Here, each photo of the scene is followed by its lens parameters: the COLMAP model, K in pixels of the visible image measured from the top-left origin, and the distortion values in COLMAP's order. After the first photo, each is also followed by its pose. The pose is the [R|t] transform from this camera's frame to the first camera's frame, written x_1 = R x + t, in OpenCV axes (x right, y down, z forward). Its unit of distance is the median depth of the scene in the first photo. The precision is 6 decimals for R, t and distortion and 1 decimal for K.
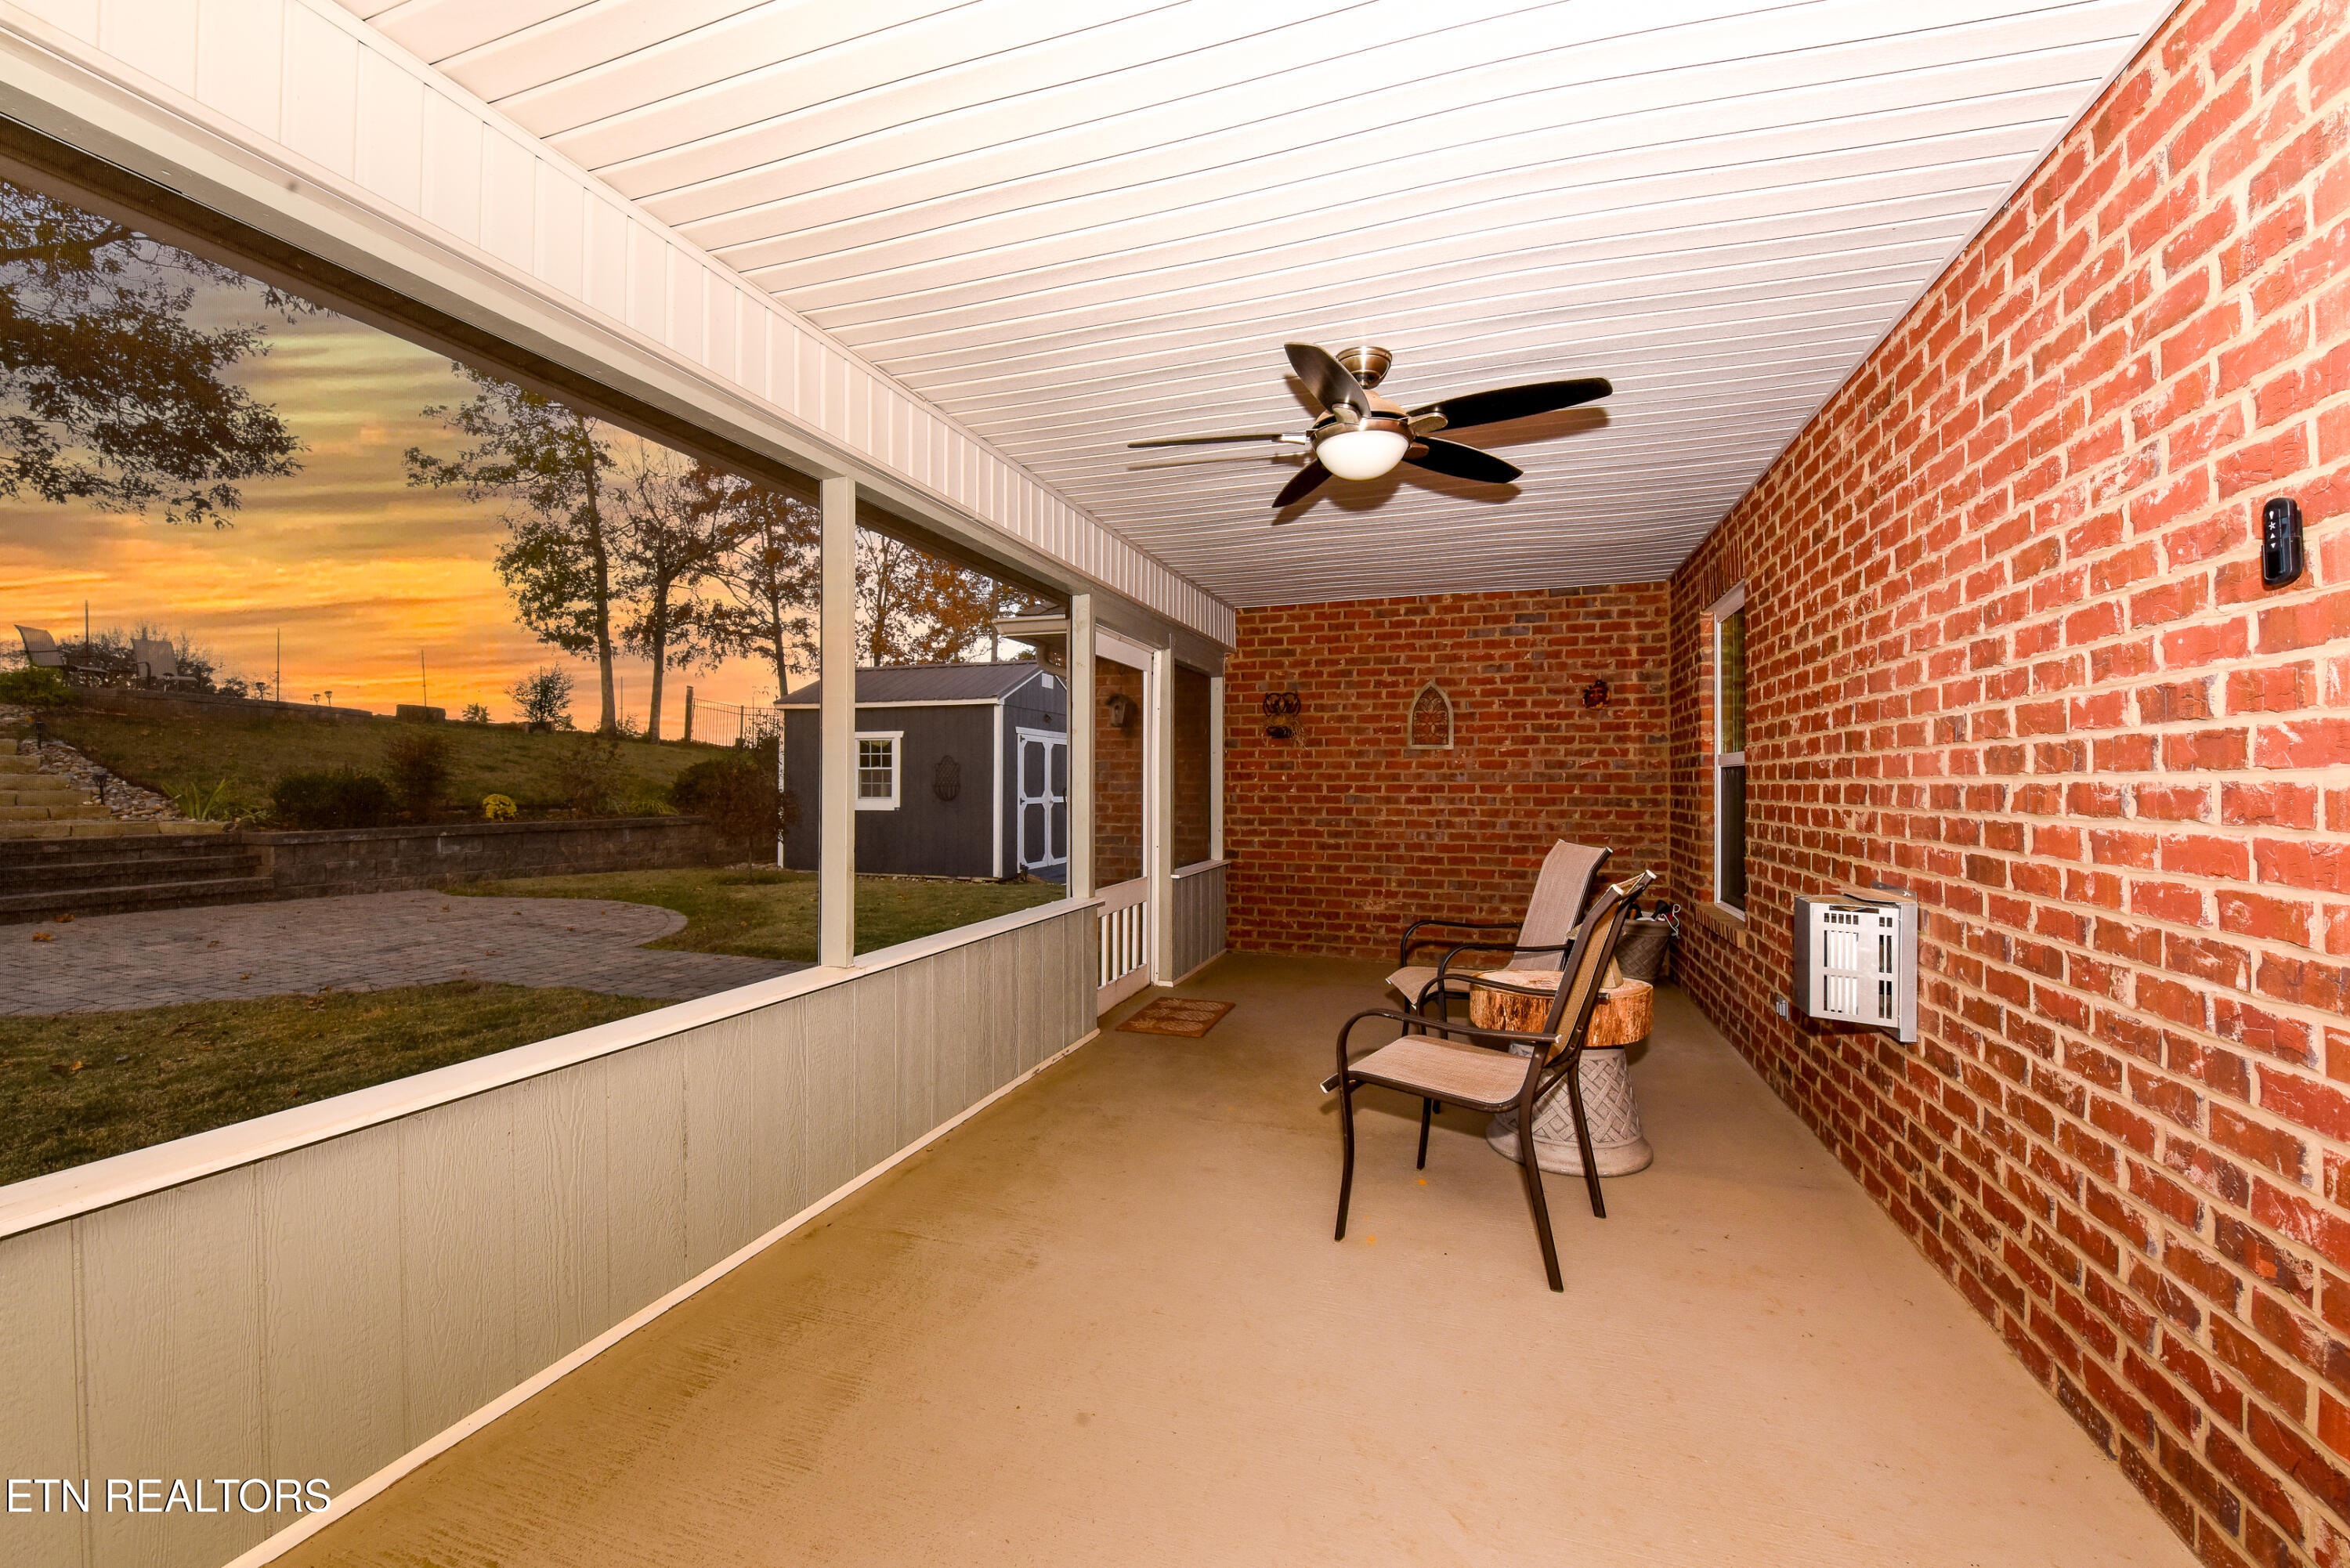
lens RADIAL K [[955.3, 0, 1169.2], [0, 955.3, 793.7], [0, 0, 1]] dist [0.009778, -0.001410]
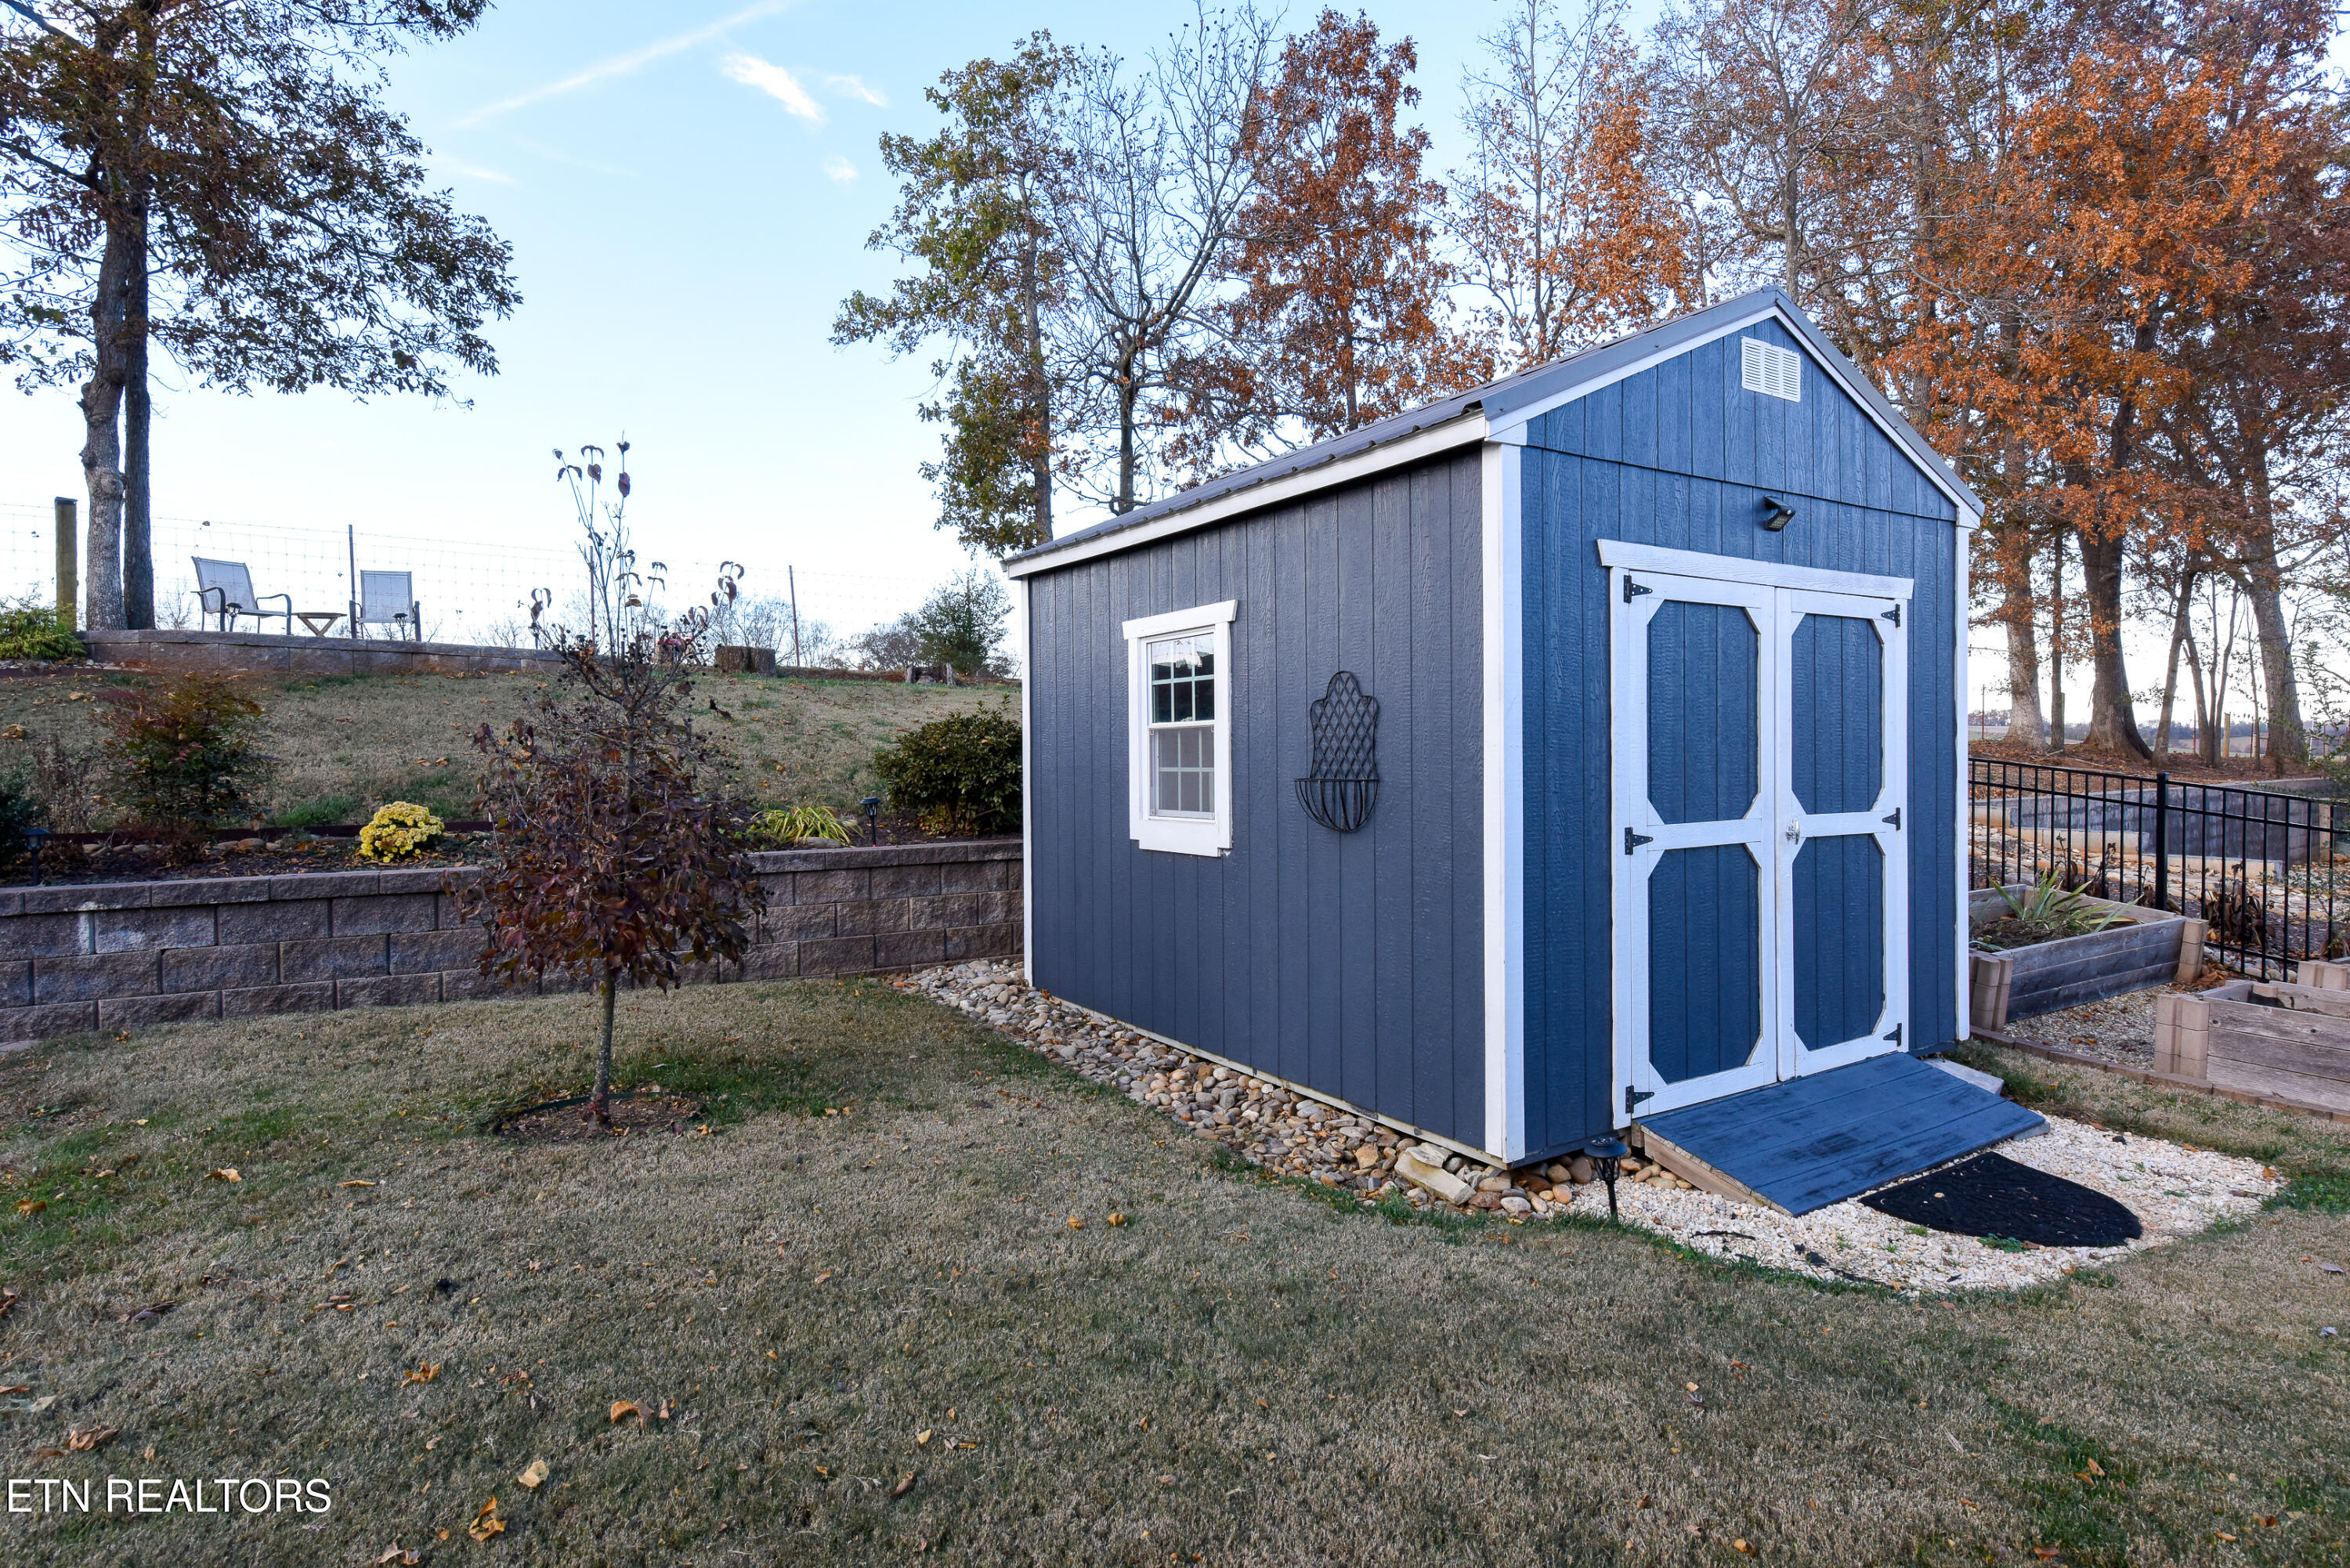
lens RADIAL K [[1233.6, 0, 1156.8], [0, 1233.6, 789.1], [0, 0, 1]] dist [-0.005363, -0.000263]
pose [[0.764062, 0.006950, -0.645106, -0.040359], [0.006014, 0.999822, 0.017895, -0.011755], [0.645115, -0.017553, 0.763884, 0.656248]]
